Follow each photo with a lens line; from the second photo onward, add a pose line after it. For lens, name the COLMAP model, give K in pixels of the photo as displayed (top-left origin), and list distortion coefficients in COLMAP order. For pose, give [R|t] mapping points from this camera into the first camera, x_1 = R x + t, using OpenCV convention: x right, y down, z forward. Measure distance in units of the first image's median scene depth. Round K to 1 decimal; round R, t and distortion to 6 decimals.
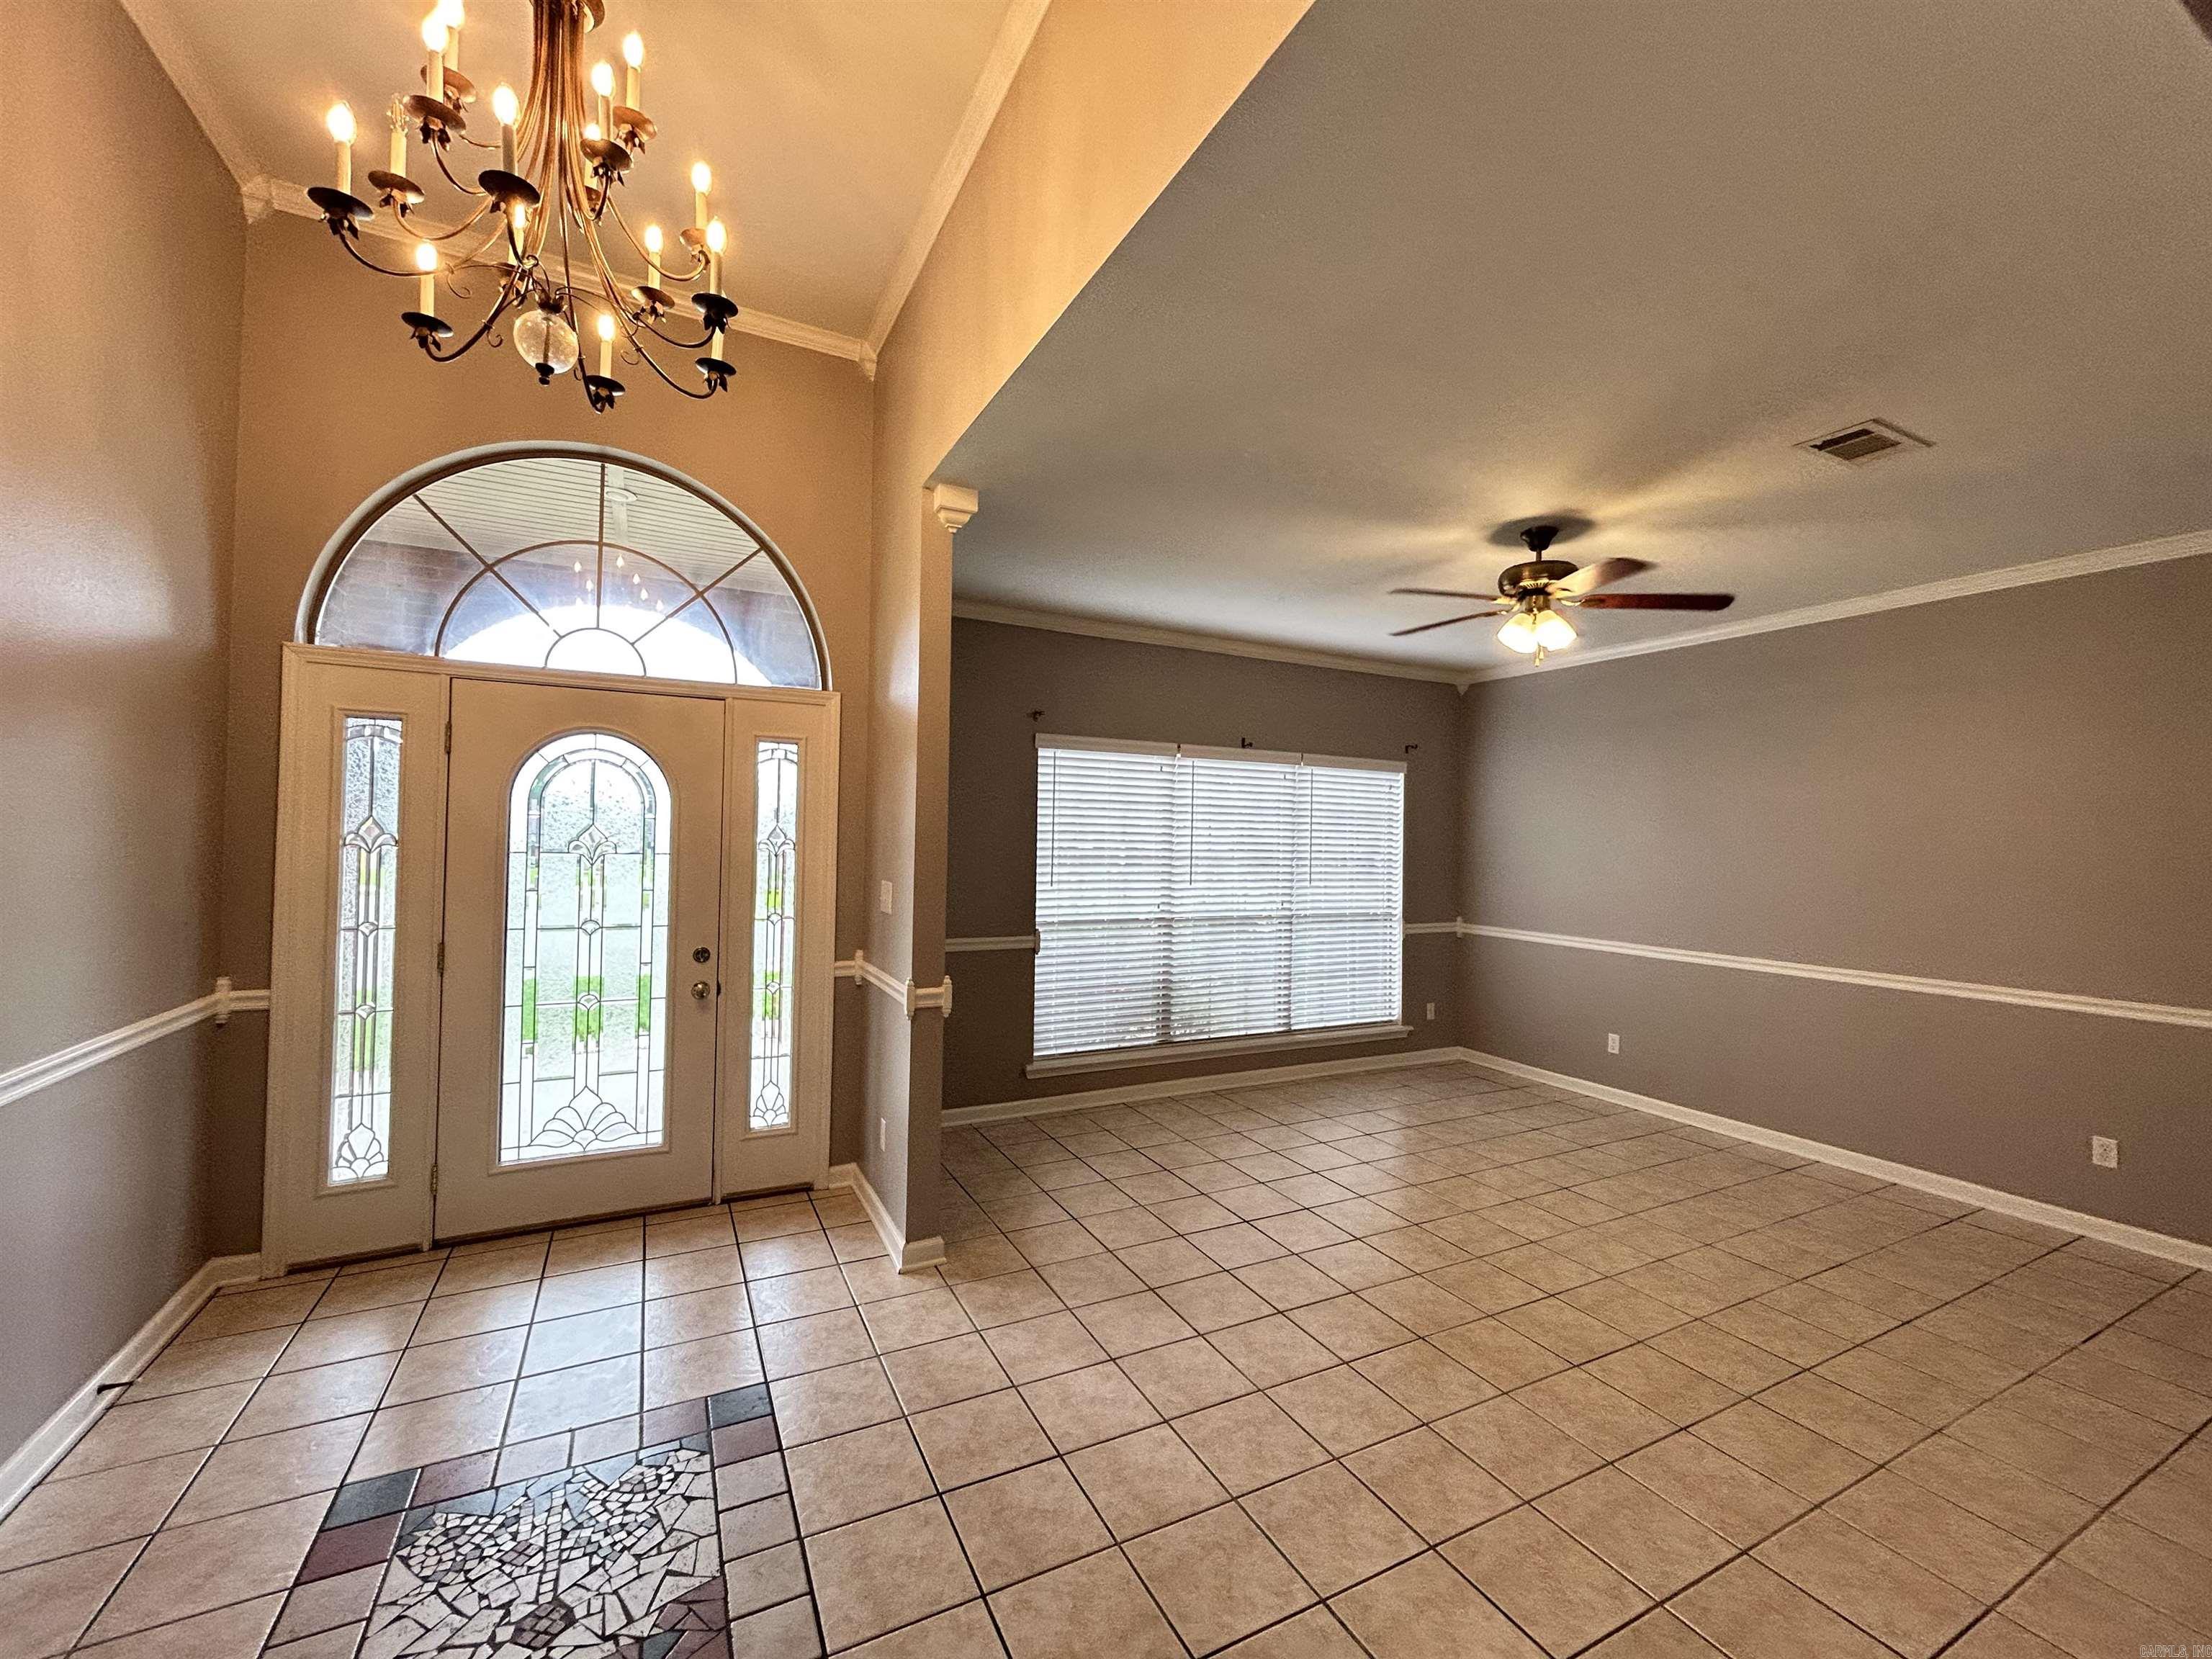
lens RADIAL K [[892.2, 0, 1109.2], [0, 892.2, 838.8], [0, 0, 1]] dist [0.003452, -0.000175]
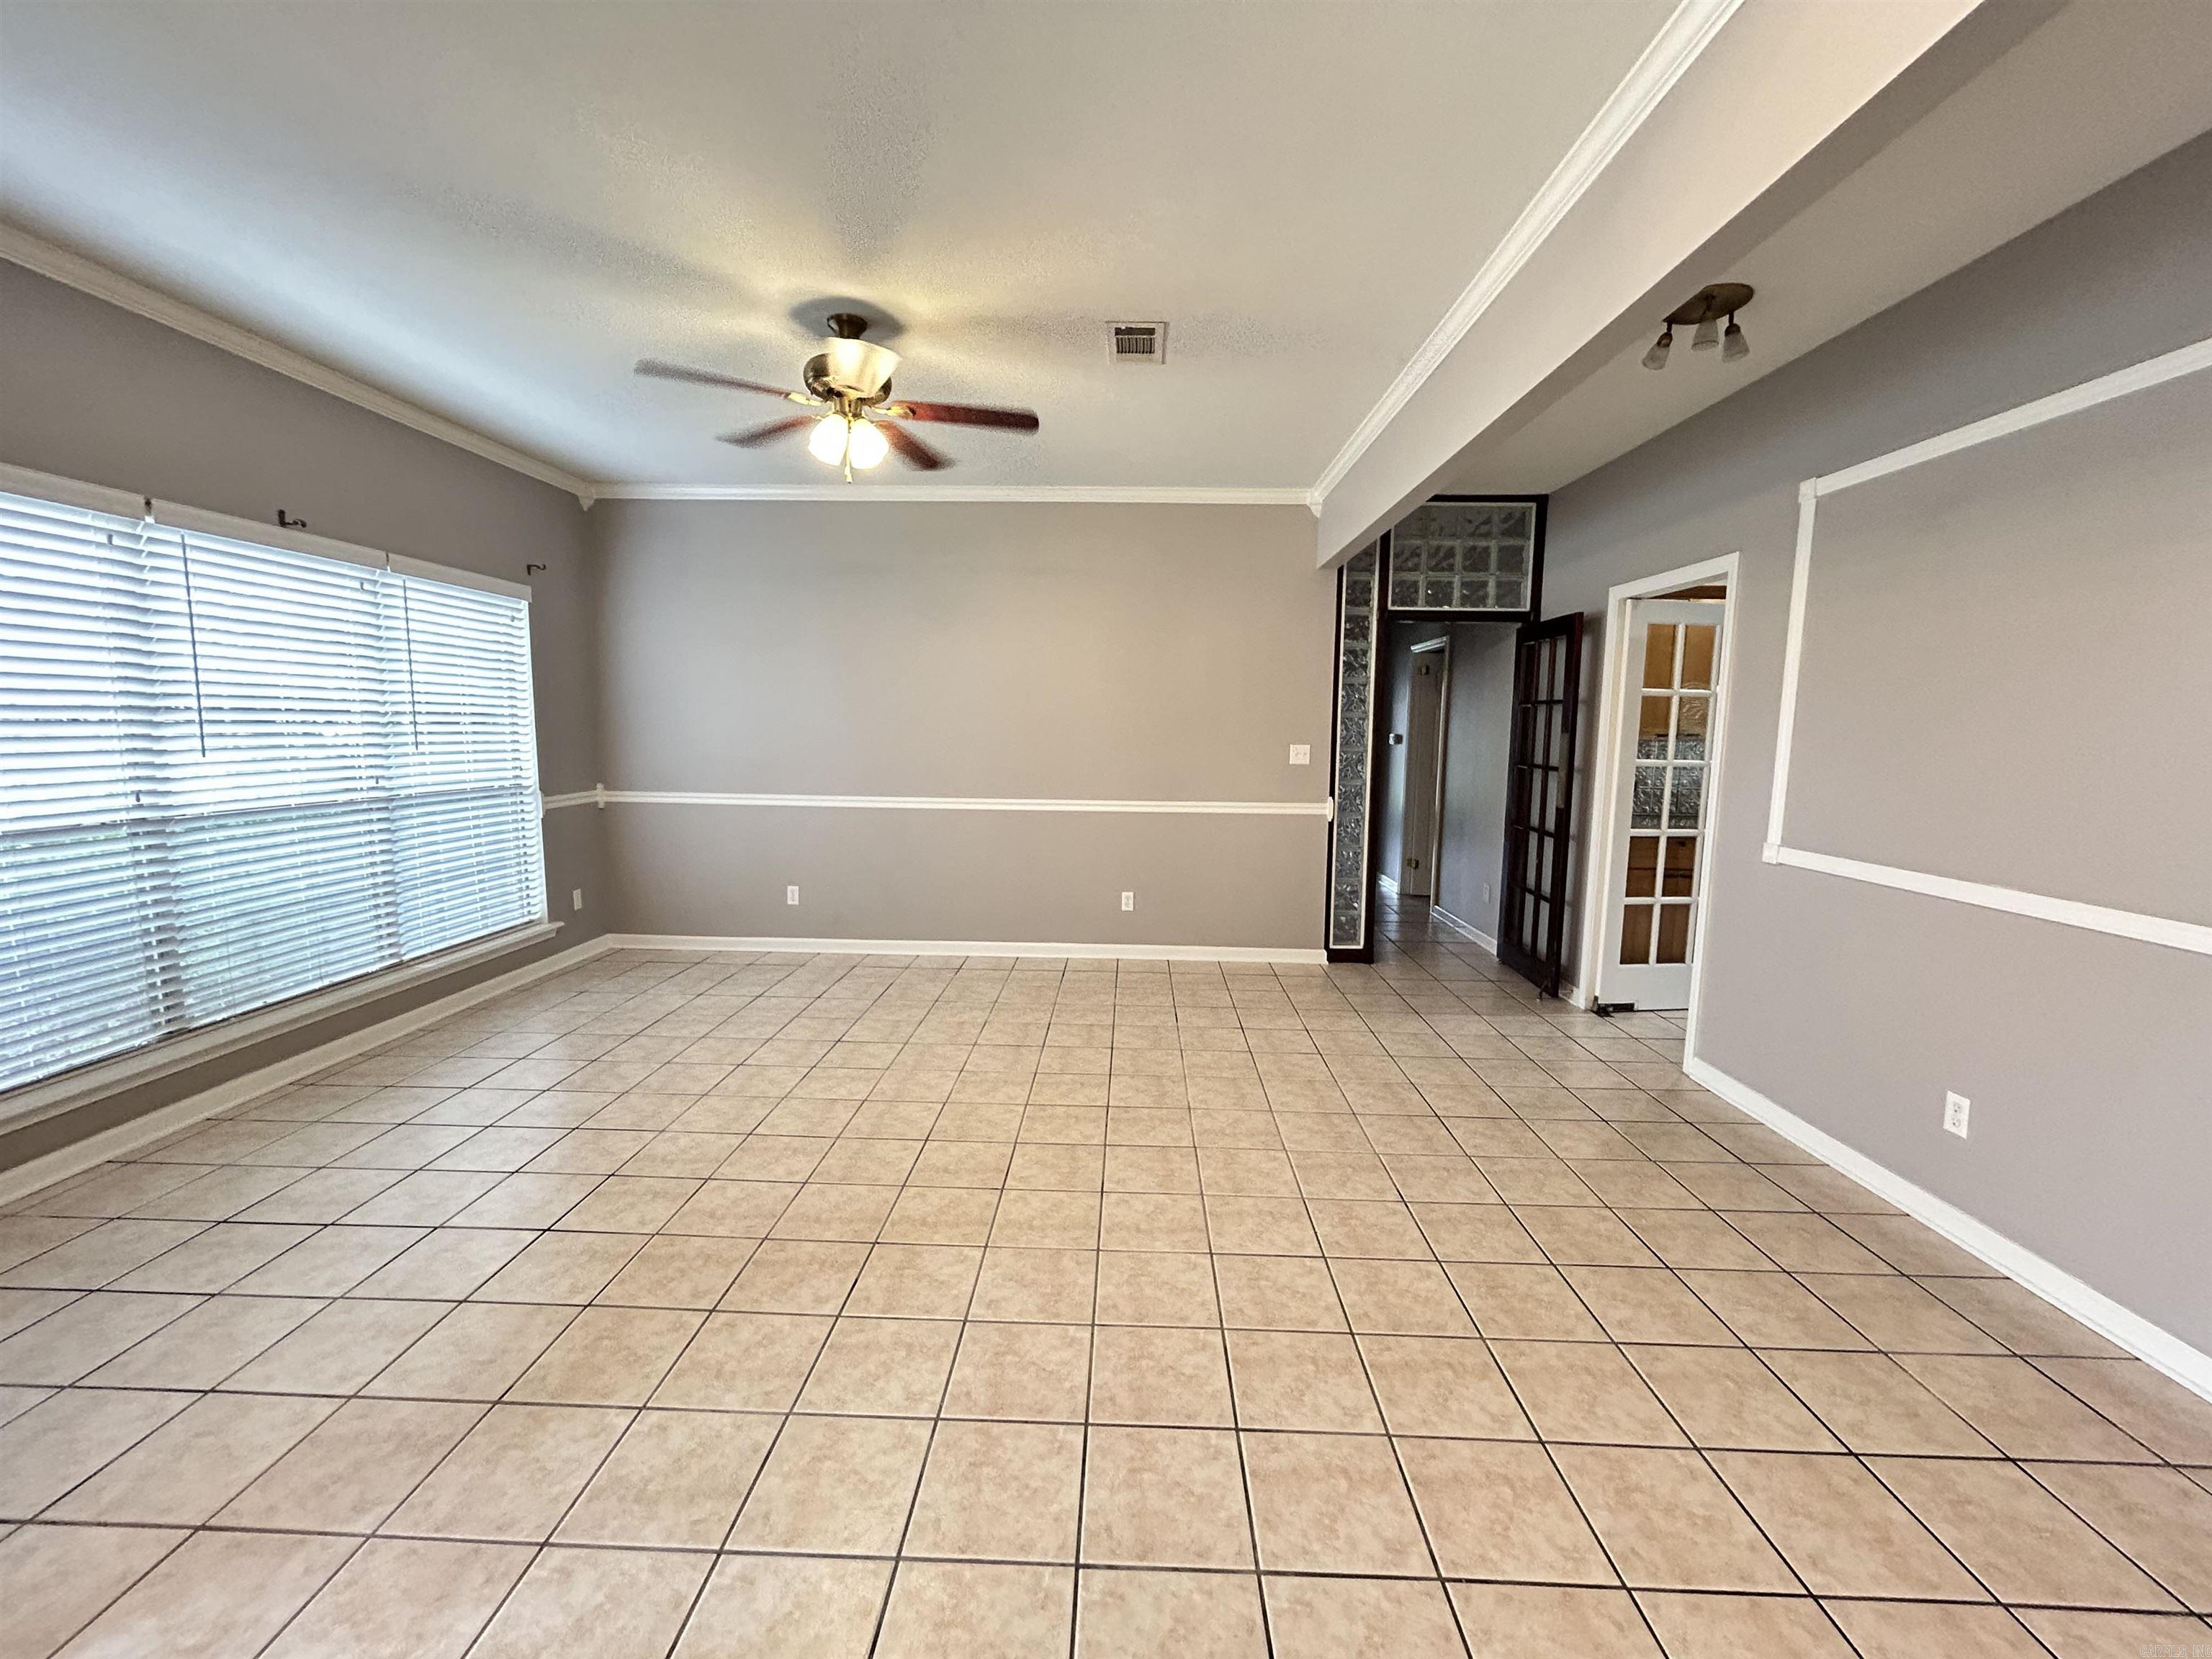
lens RADIAL K [[892.2, 0, 1106.8], [0, 892.2, 831.7], [0, 0, 1]] dist [0.003452, -0.000175]
pose [[0.486224, -0.116639, 0.866015, -0.135930], [-0.004908, 0.990671, 0.136184, 0.018480], [-0.873820, -0.070466, 0.481116, 0.213893]]
